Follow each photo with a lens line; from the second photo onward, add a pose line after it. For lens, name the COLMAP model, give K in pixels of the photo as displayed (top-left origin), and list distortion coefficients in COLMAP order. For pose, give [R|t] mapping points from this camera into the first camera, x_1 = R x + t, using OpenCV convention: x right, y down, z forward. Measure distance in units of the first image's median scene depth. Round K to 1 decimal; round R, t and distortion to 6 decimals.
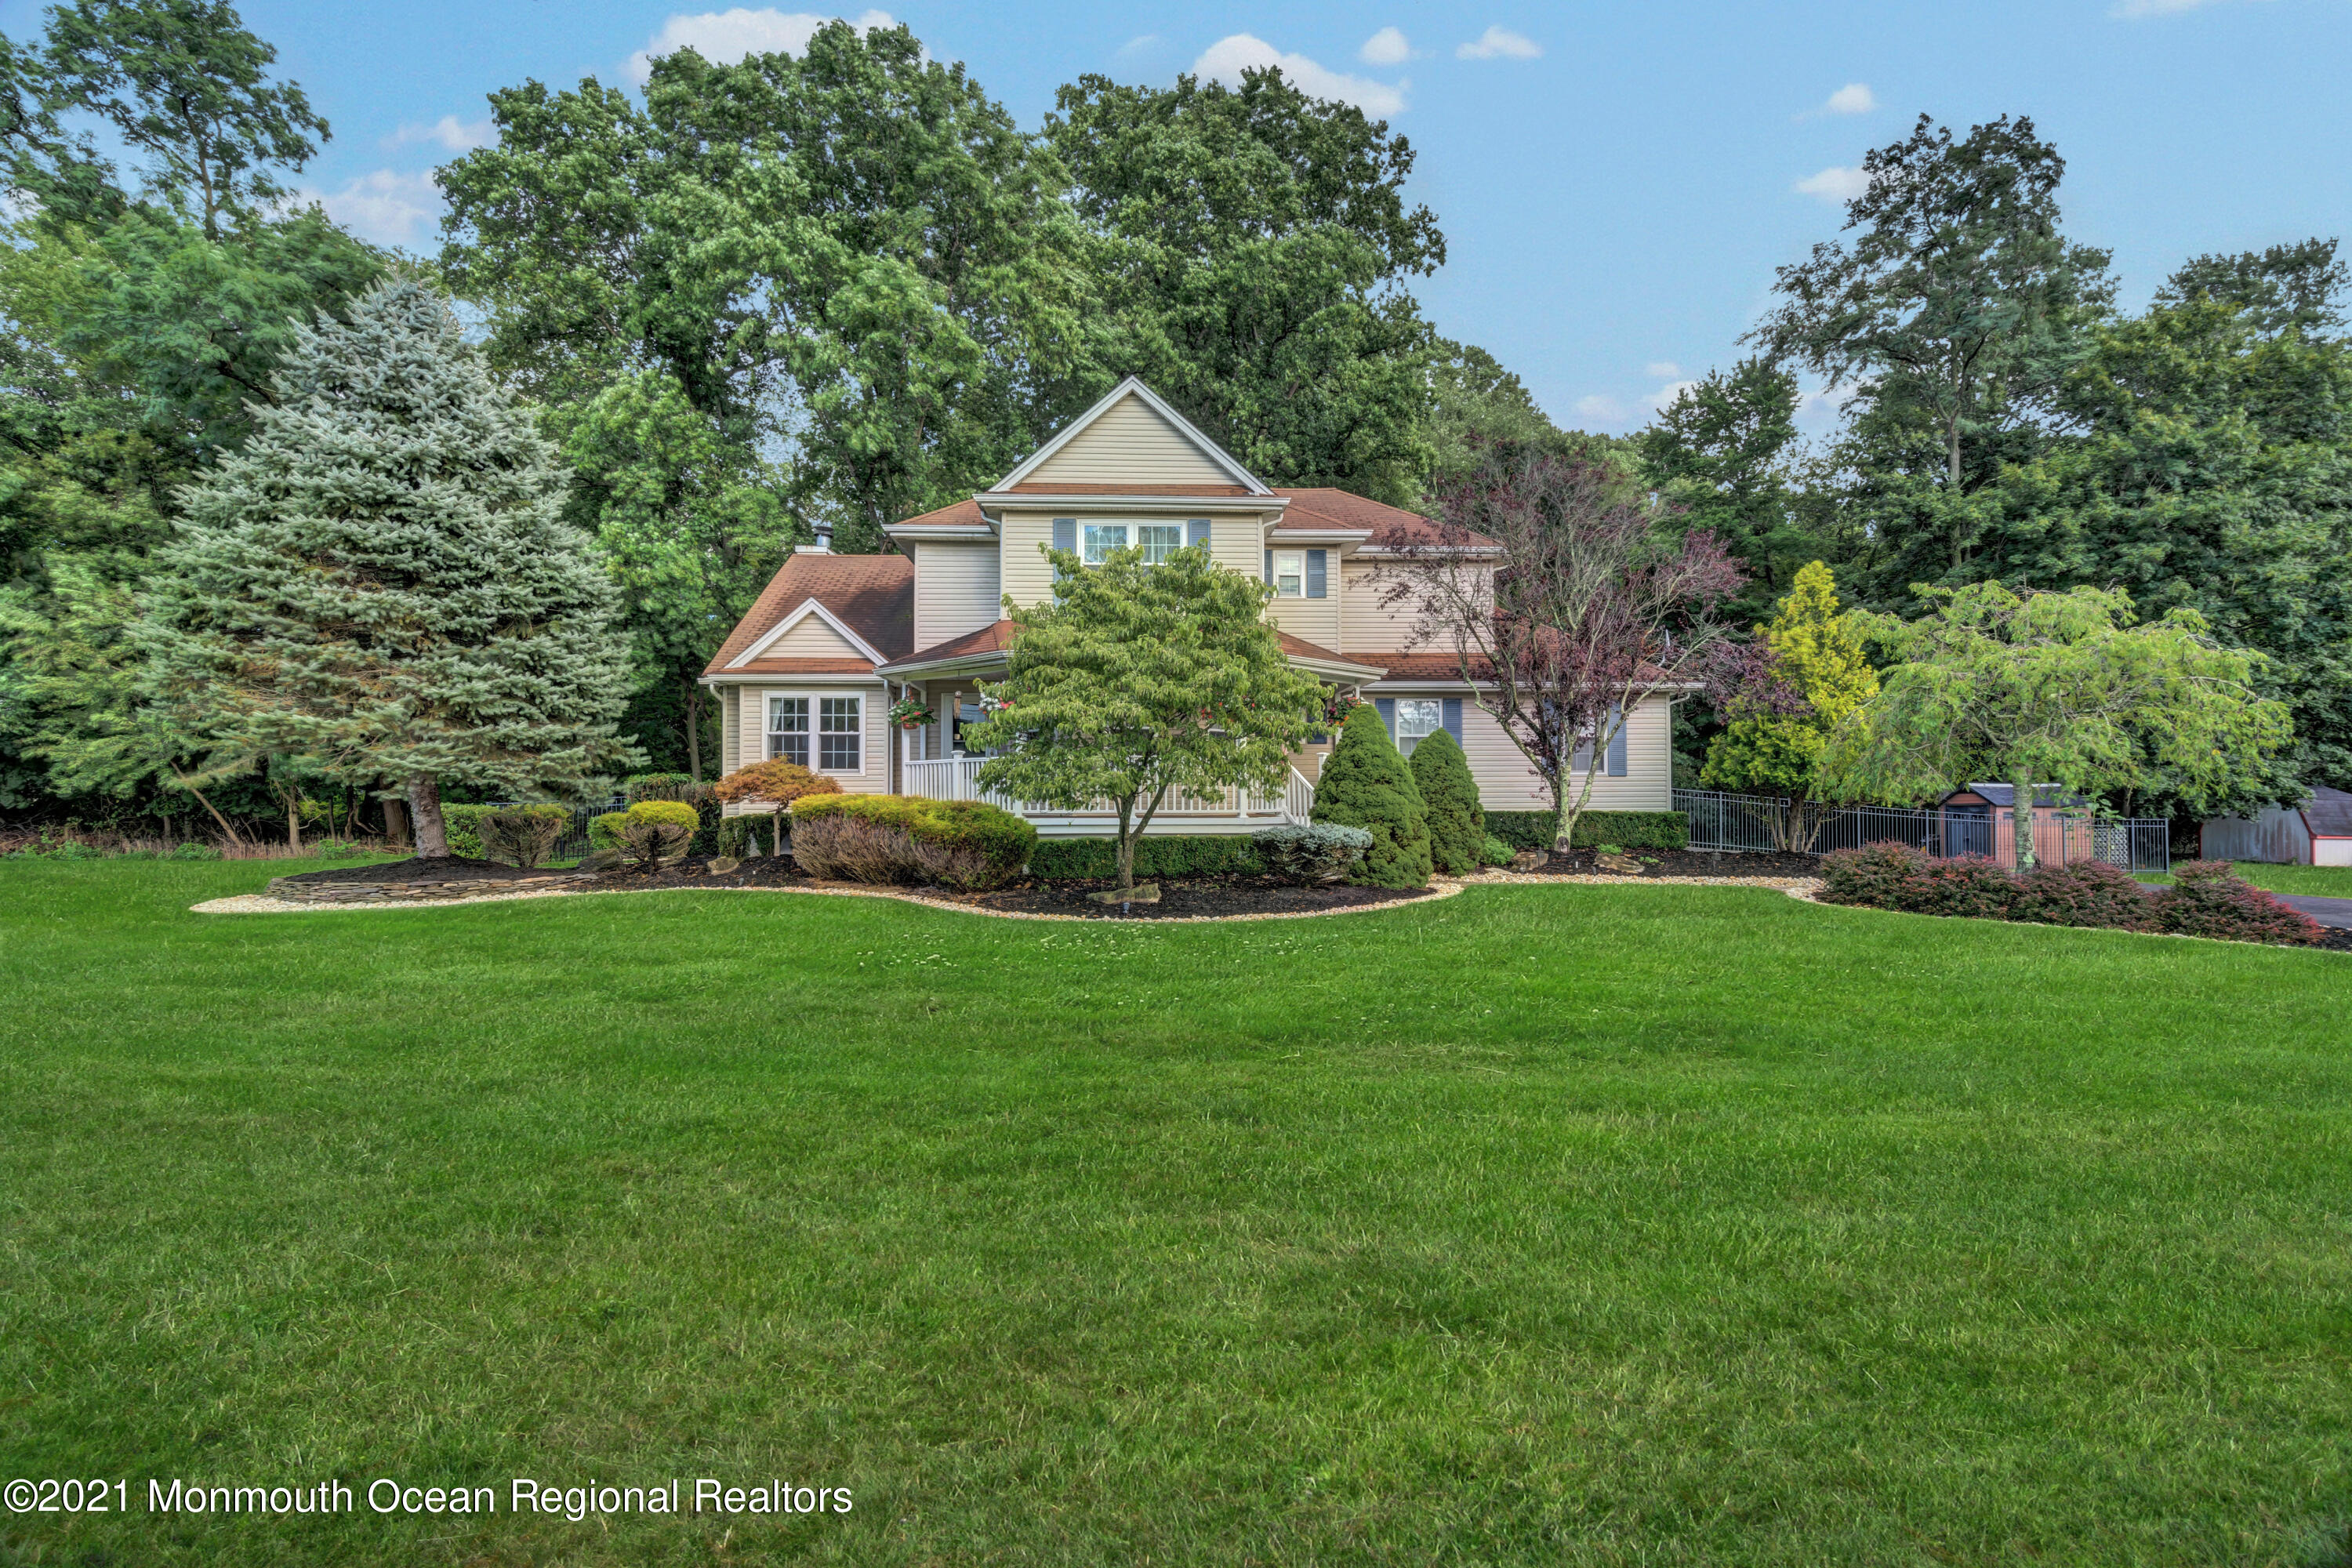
lens RADIAL K [[1058.6, 0, 1172.9], [0, 1058.6, 784.3], [0, 0, 1]] dist [-0.003706, 0.001446]
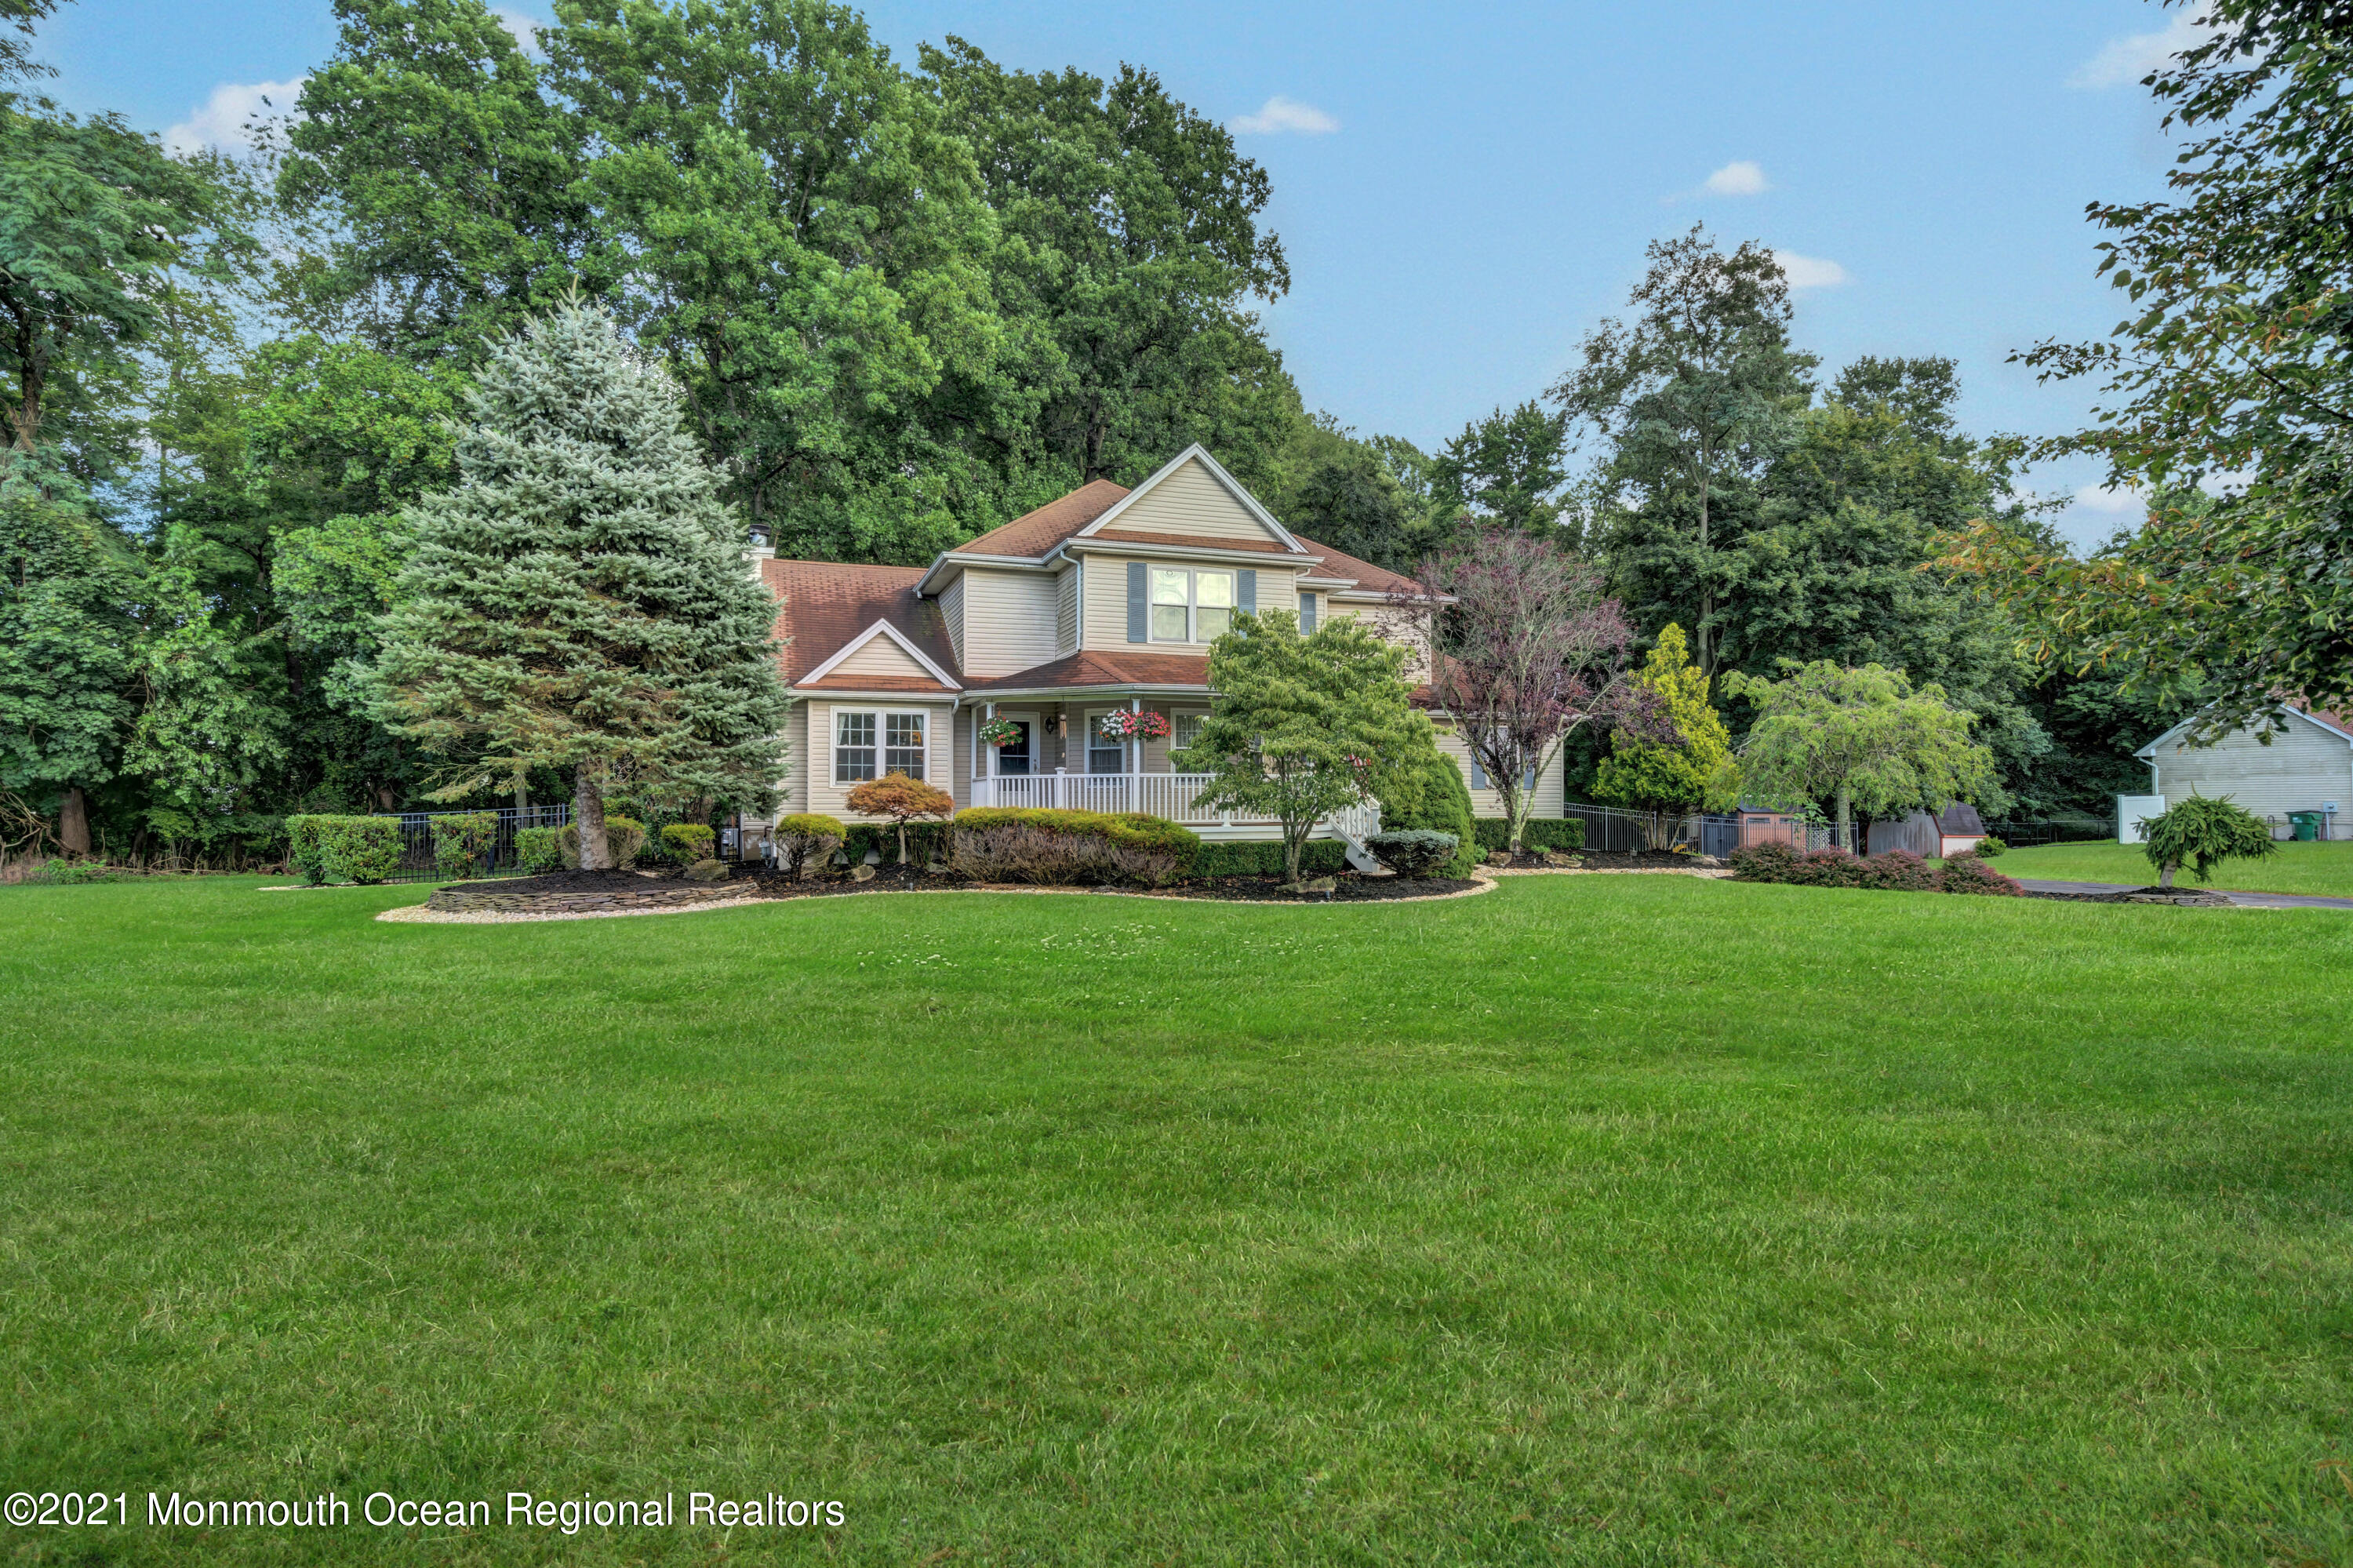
lens RADIAL K [[1215.3, 0, 1183.5], [0, 1215.3, 792.3], [0, 0, 1]] dist [0.011951, -0.008564]
pose [[0.954617, 0.002642, 0.297824, -0.415446], [-0.004080, 0.999983, 0.004204, -0.010317], [-0.297808, -0.005229, 0.954611, -0.243528]]
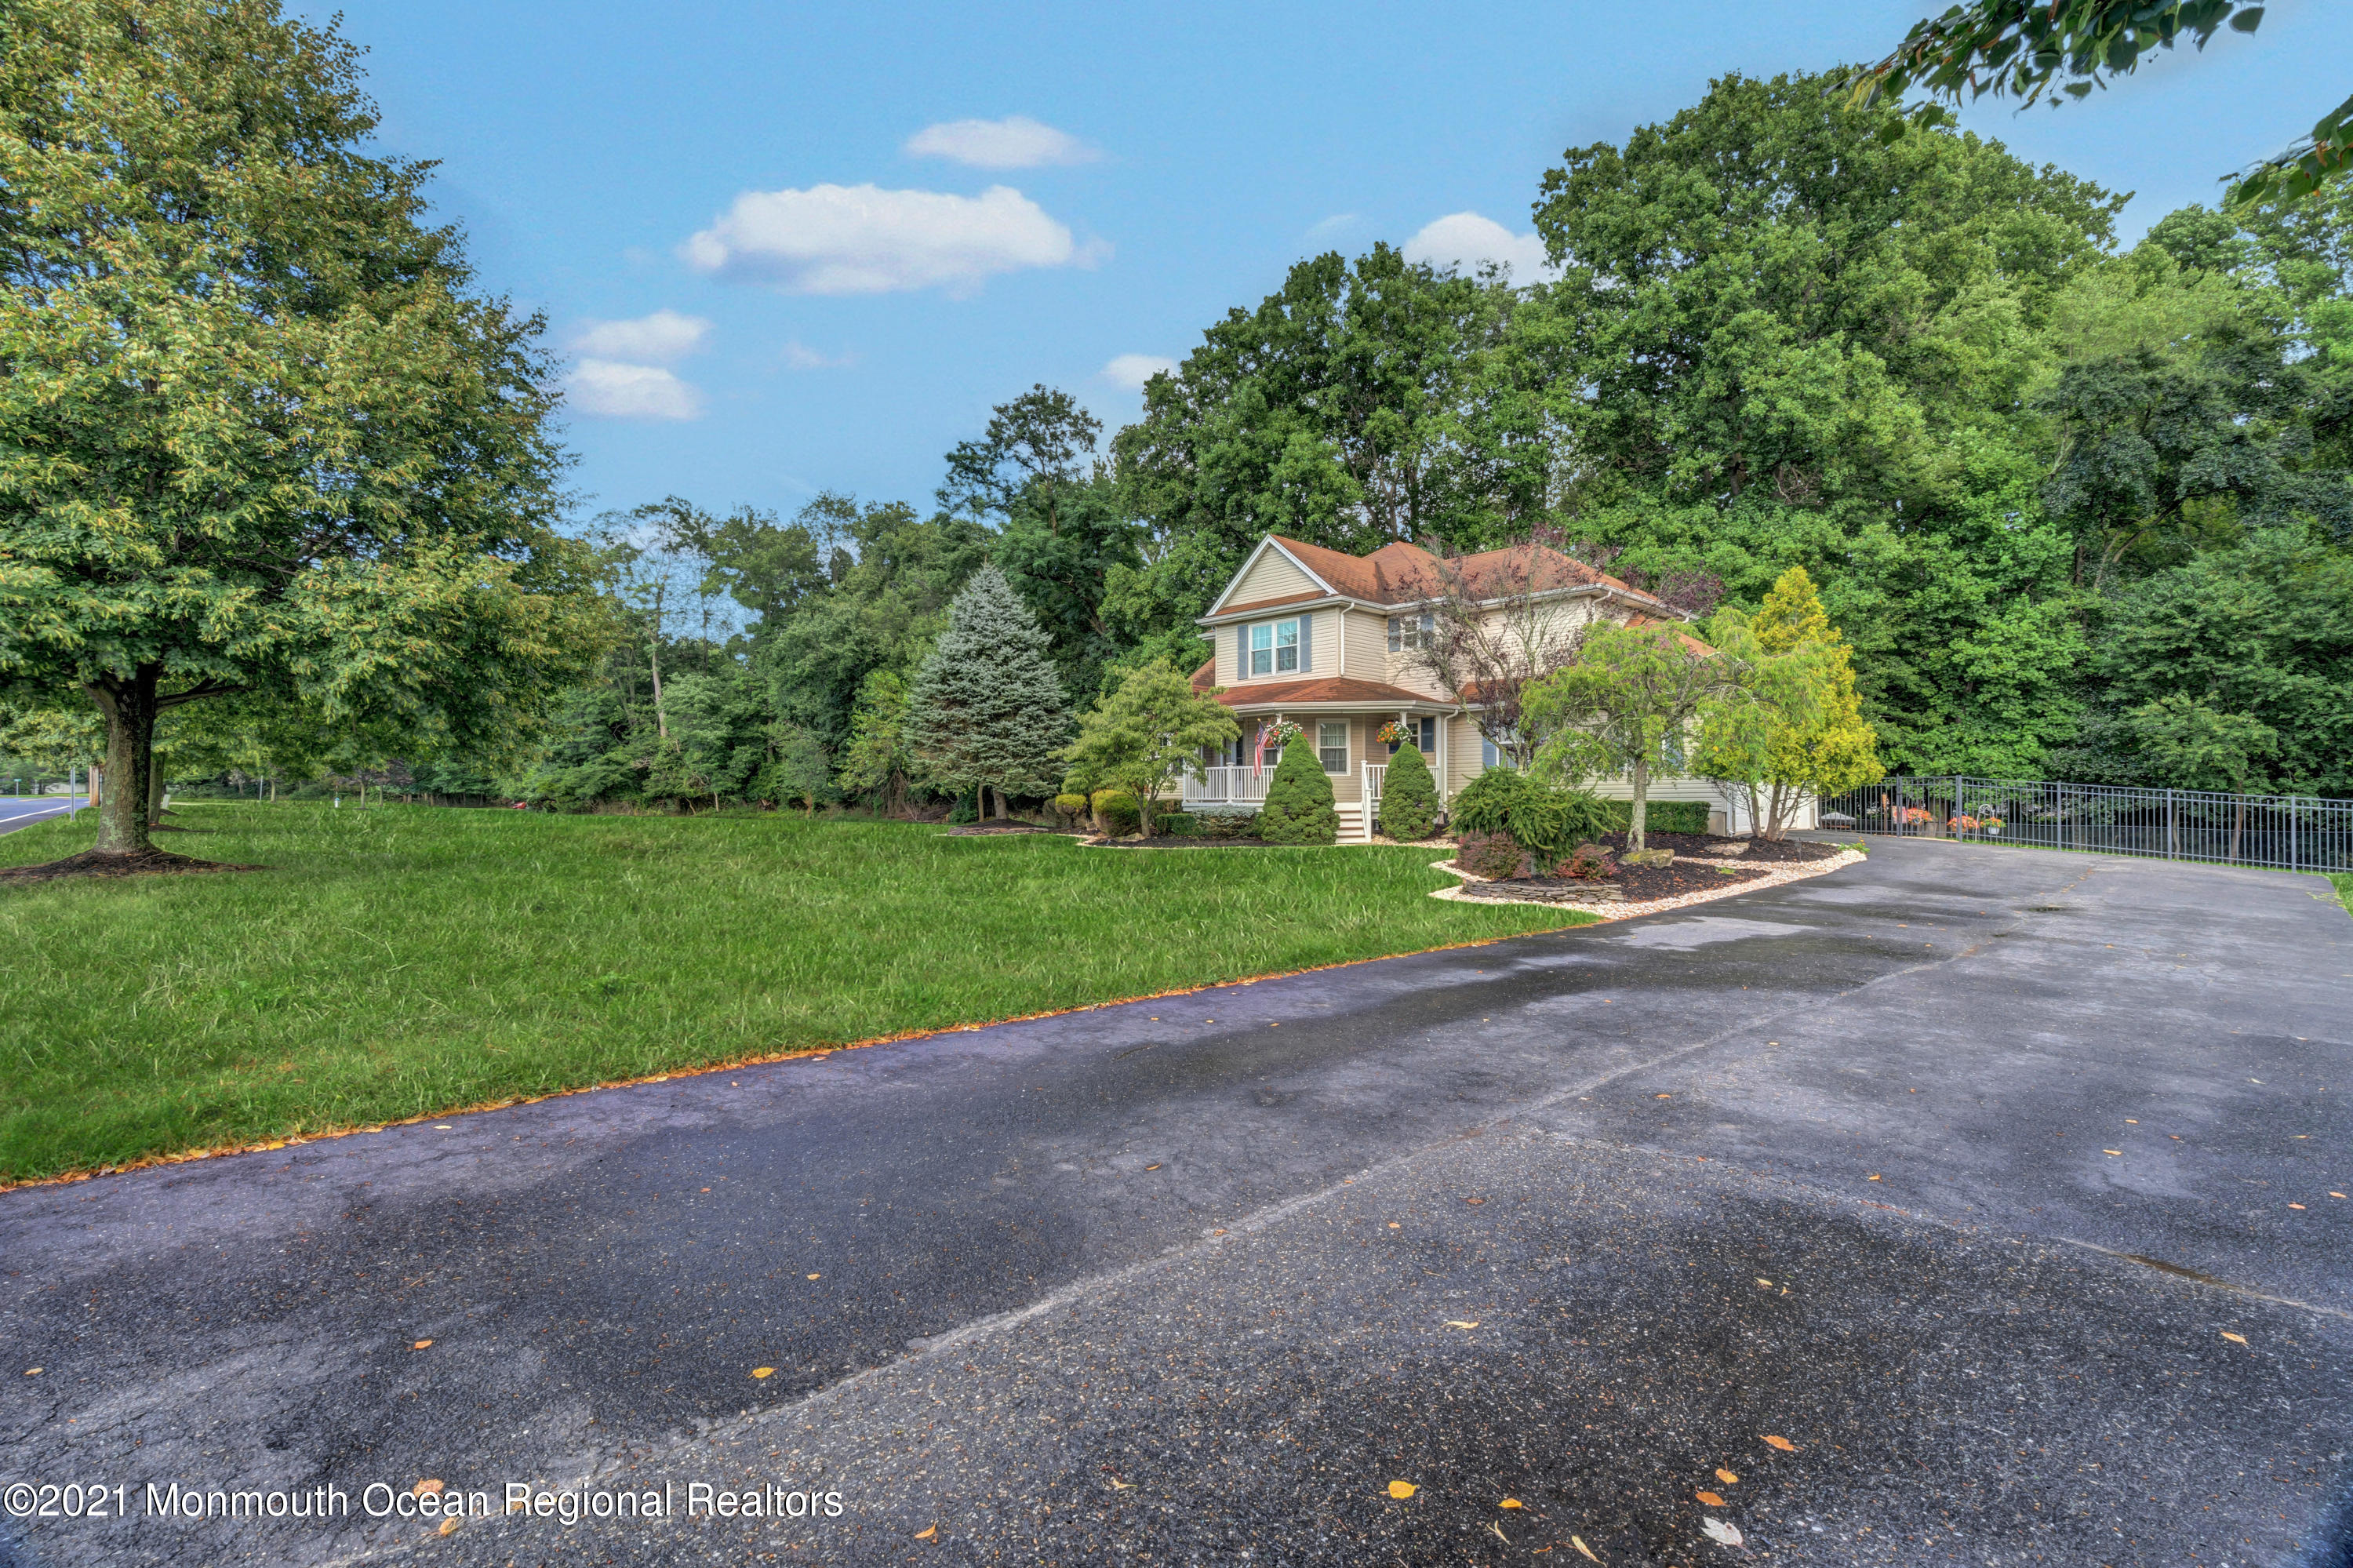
lens RADIAL K [[1059.1, 0, 1173.4], [0, 1059.1, 784.3], [0, 0, 1]] dist [-0.003706, 0.001446]
pose [[0.668654, -0.009206, -0.743517, 1.016373], [0.009533, 0.999947, -0.003808, 0.007062], [0.743513, -0.004541, 0.668706, -0.201275]]
